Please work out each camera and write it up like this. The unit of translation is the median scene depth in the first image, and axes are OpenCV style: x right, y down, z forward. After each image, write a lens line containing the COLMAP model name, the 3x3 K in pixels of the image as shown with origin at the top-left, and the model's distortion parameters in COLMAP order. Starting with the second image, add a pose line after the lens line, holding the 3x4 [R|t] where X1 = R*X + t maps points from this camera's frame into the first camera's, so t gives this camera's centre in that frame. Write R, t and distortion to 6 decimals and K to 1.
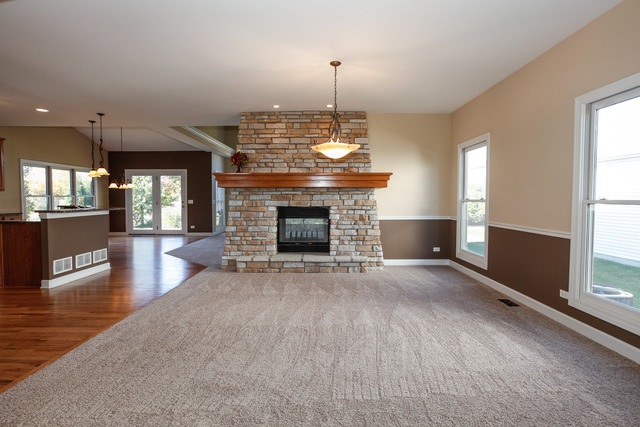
lens RADIAL K [[349.4, 0, 318.2], [0, 349.4, 216.4], [0, 0, 1]] dist [-0.042714, -0.000019]
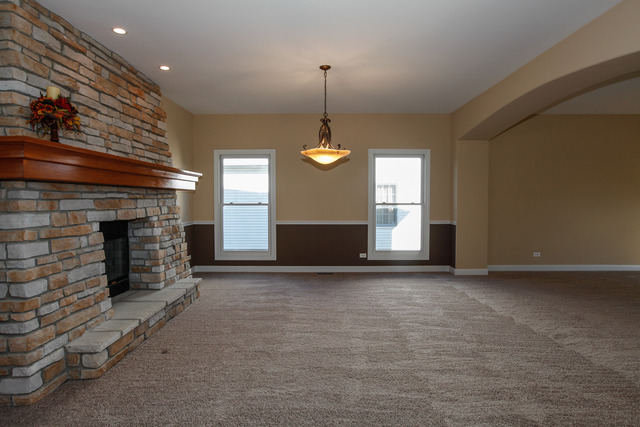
lens RADIAL K [[364.5, 0, 320.0], [0, 364.5, 213.5], [0, 0, 1]] dist [0.051728, 0.000269]
pose [[-0.010330, -0.039171, 0.999179, -0.664265], [0.053495, 0.997780, 0.039669, -0.045506], [-0.998515, 0.053861, -0.008211, 0.683758]]
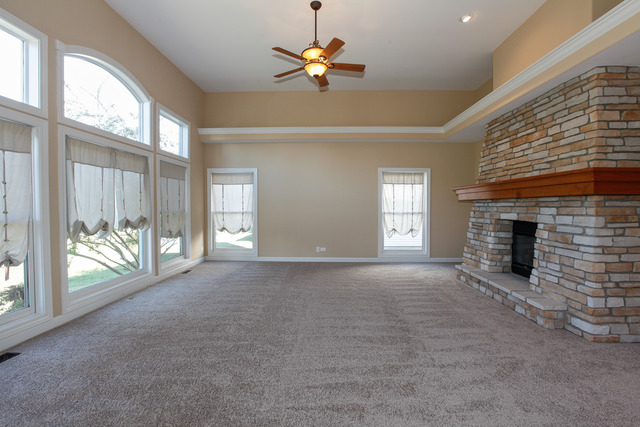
lens RADIAL K [[294.7, 0, 321.3], [0, 294.7, 214.0], [0, 0, 1]] dist [-0.022214, 0.001235]
pose [[0.012979, -0.021912, 0.999676, -0.741651], [0.052151, 0.998414, 0.021207, -0.094715], [-0.998555, 0.051859, 0.014101, 1.624751]]
